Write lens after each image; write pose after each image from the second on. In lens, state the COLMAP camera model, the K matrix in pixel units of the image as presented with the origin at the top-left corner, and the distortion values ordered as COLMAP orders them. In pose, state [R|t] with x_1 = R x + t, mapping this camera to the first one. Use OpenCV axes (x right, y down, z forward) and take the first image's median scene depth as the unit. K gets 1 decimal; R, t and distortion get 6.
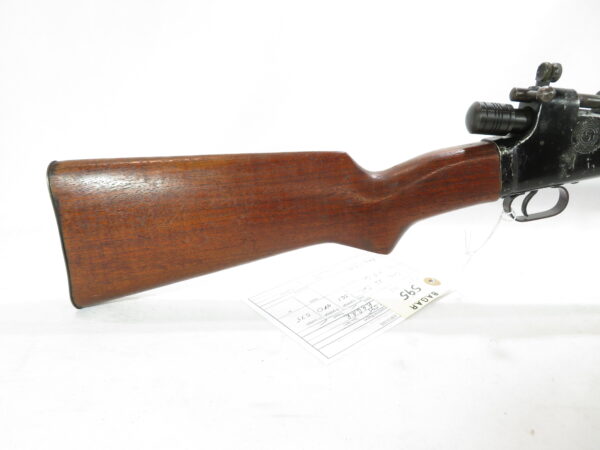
lens RADIAL K [[429.8, 0, 300.0], [0, 429.8, 225.0], [0, 0, 1]] dist [-0.011962, 0.003489]
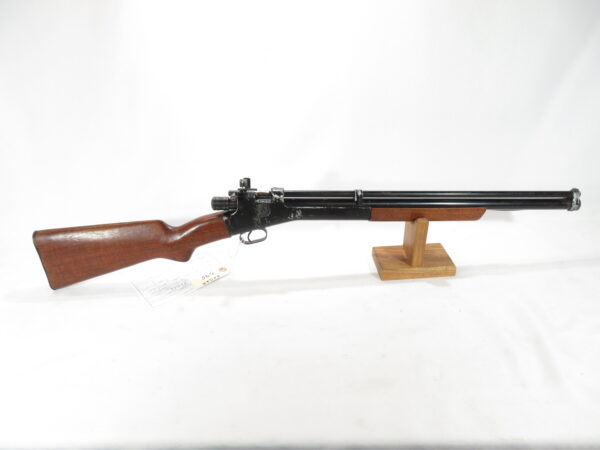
lens RADIAL K [[429.8, 0, 300.0], [0, 429.8, 225.0], [0, 0, 1]] dist [-0.011962, 0.003489]
pose [[0.999044, -0.038028, -0.021581, 0.900932], [0.040279, 0.992454, 0.115814, -0.379412], [0.017014, -0.116573, 0.993036, -1.269648]]
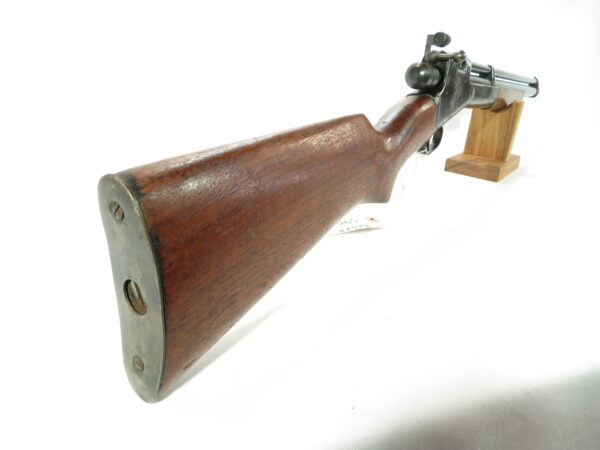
lens RADIAL K [[429.8, 0, 300.0], [0, 429.8, 225.0], [0, 0, 1]] dist [-0.011962, 0.003489]
pose [[0.647483, -0.267569, 0.713563, -0.776028], [0.189517, 0.963456, 0.189306, -0.132648], [-0.738139, 0.012660, 0.674530, 0.426773]]
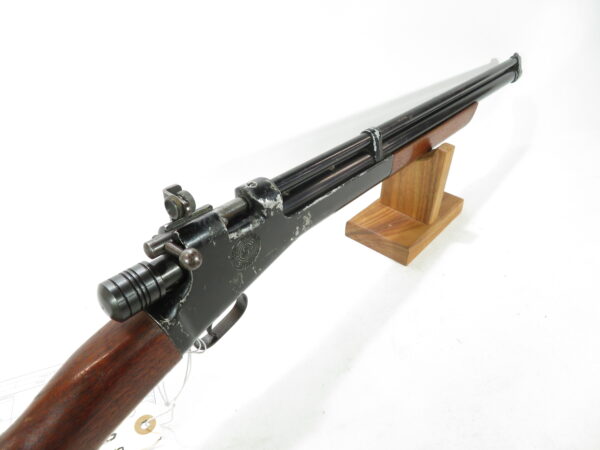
lens RADIAL K [[429.8, 0, 300.0], [0, 429.8, 225.0], [0, 0, 1]] dist [-0.011962, 0.003489]
pose [[0.687741, -0.445553, 0.573144, 0.272265], [0.267465, 0.889480, 0.370524, -0.533839], [-0.674888, -0.101528, 0.730902, 0.294226]]
